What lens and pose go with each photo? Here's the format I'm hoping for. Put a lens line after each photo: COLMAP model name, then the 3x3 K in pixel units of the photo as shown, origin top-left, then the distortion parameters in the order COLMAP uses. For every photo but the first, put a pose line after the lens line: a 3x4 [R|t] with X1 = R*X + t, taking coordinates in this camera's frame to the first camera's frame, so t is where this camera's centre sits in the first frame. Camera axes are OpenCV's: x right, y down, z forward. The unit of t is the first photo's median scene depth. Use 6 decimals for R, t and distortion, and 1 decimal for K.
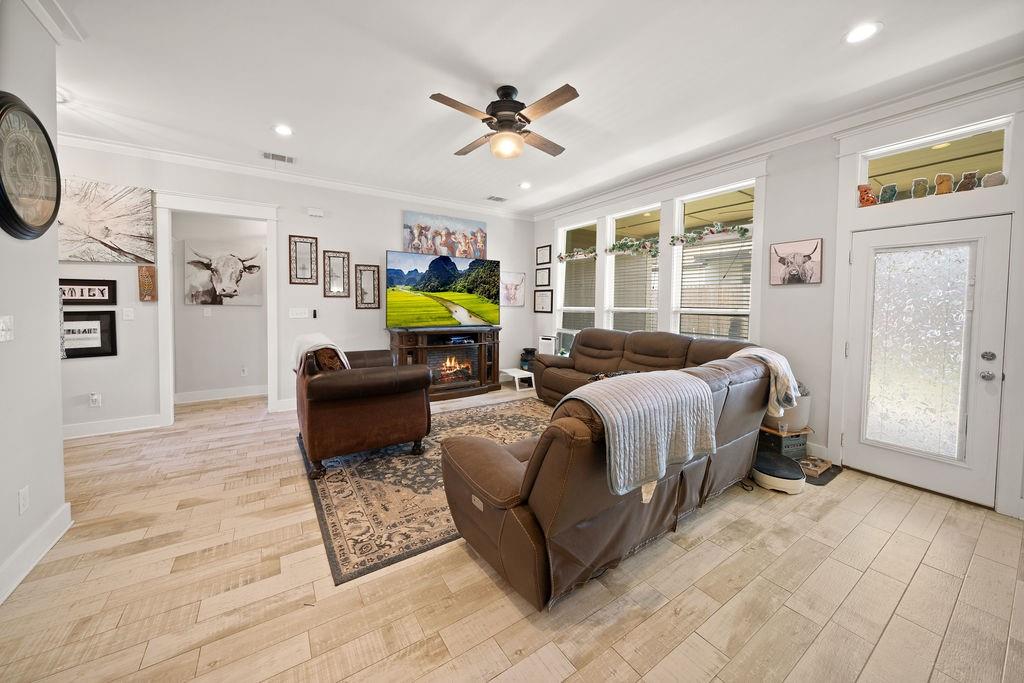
lens RADIAL K [[369.1, 0, 507.0], [0, 369.1, 315.3], [0, 0, 1]] dist [-0.006774, 0.000128]
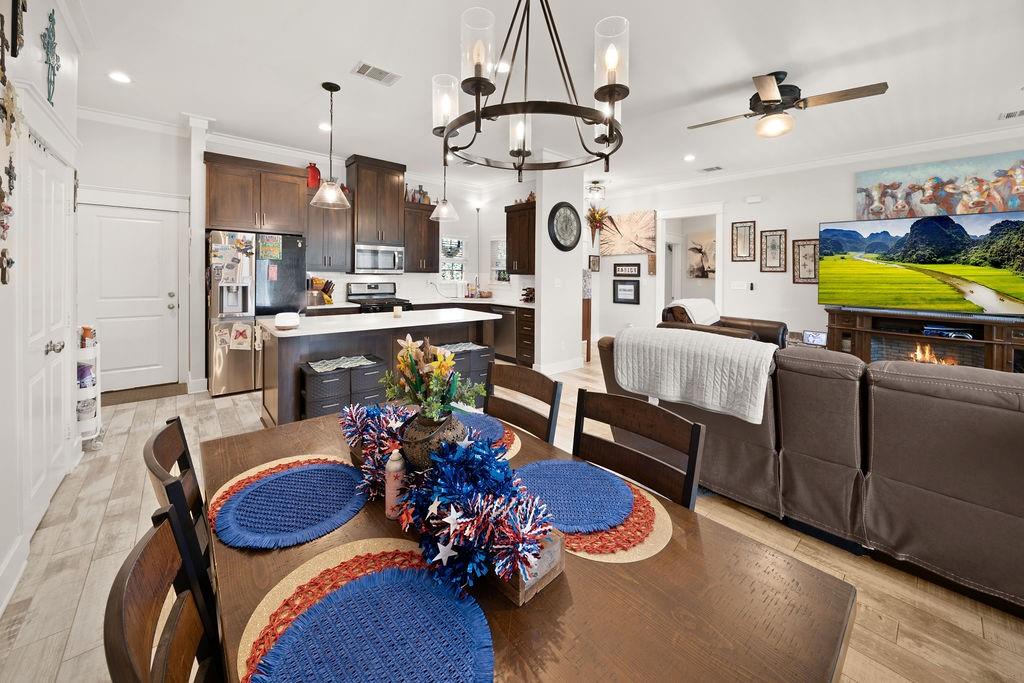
lens RADIAL K [[373.9, 0, 510.7], [0, 373.9, 291.8], [0, 0, 1]] dist [-0.009493, 0.002048]
pose [[0.148978, 0.045006, -0.987816, 0.662467], [-0.047443, 0.998139, 0.038322, 0.004894], [0.987702, 0.041156, 0.150836, 0.086438]]
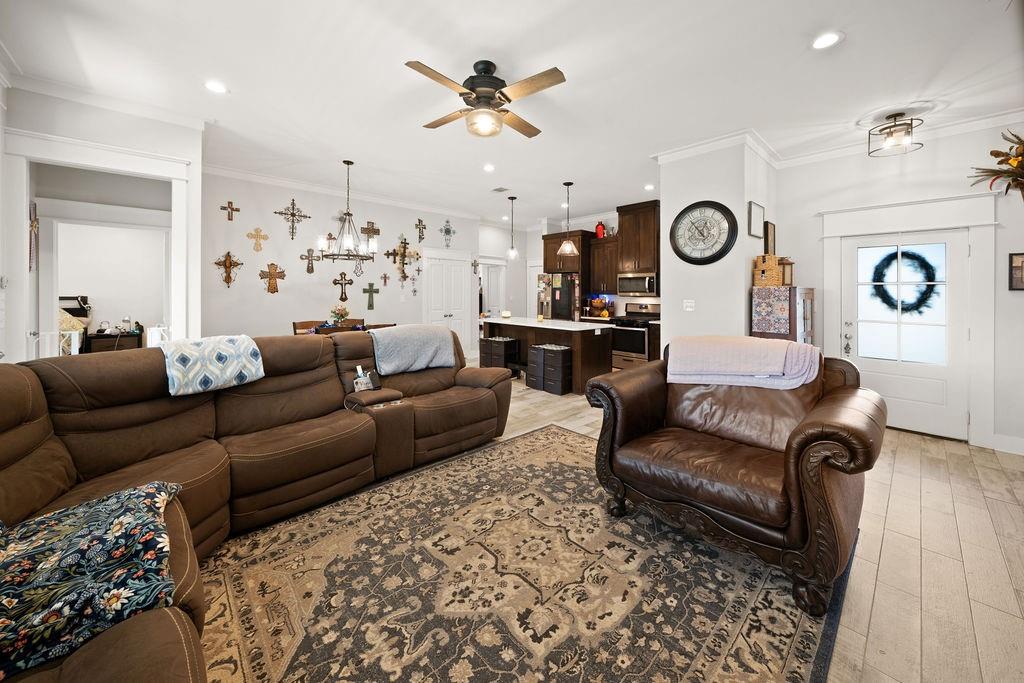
lens RADIAL K [[373.9, 0, 510.7], [0, 373.9, 291.8], [0, 0, 1]] dist [-0.009493, 0.002048]
pose [[-0.986232, -0.016191, -0.164575, 0.058855], [-0.021154, 0.999371, 0.028450, -0.042090], [0.164011, 0.031539, -0.985954, 1.403905]]
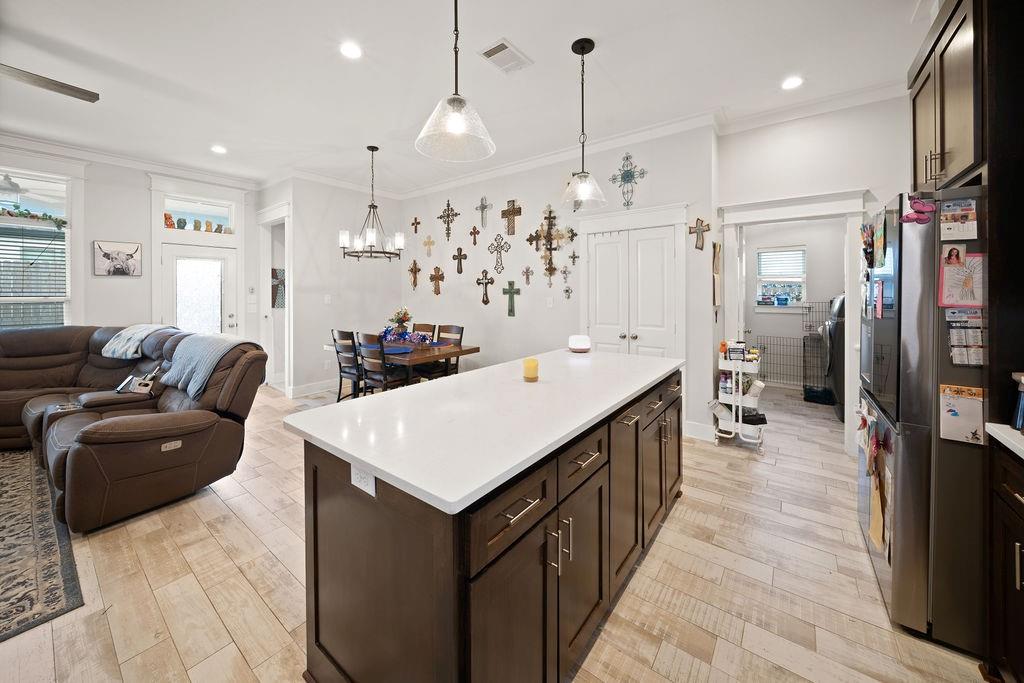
lens RADIAL K [[373.9, 0, 510.7], [0, 373.9, 291.8], [0, 0, 1]] dist [-0.009493, 0.002048]
pose [[-0.335294, -0.006057, 0.942094, -0.753247], [0.030984, 0.999368, 0.017452, -0.008035], [-0.941604, 0.035041, -0.334895, 0.130754]]
